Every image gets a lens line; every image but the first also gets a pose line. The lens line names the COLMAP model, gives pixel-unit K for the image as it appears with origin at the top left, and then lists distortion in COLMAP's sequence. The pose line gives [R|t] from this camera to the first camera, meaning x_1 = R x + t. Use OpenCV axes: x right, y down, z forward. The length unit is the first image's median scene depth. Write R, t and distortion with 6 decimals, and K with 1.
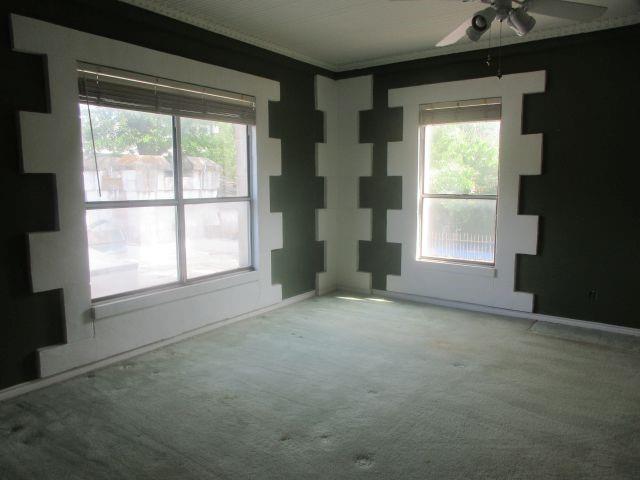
lens RADIAL K [[475.1, 0, 319.1], [0, 475.1, 235.6], [0, 0, 1]] dist [-0.010247, -0.003471]
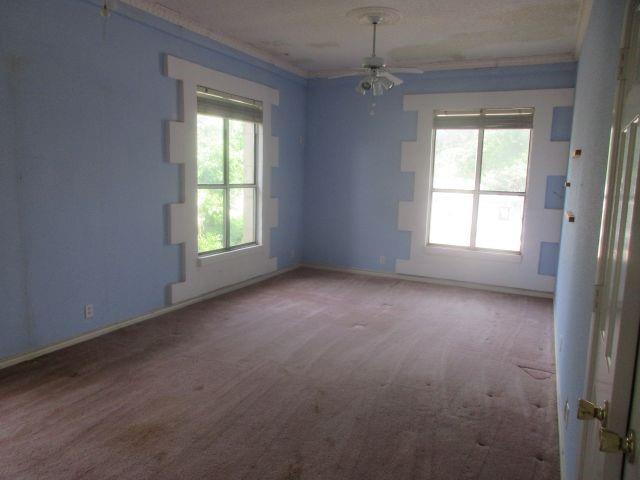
lens RADIAL K [[475.1, 0, 320.0], [0, 475.1, 237.8], [0, 0, 1]] dist [-0.010247, -0.003471]
pose [[0.990875, 0.006327, 0.134636, -0.166315], [-0.009288, 0.999728, 0.021377, 0.030054], [-0.134464, -0.022433, 0.990665, -0.244352]]
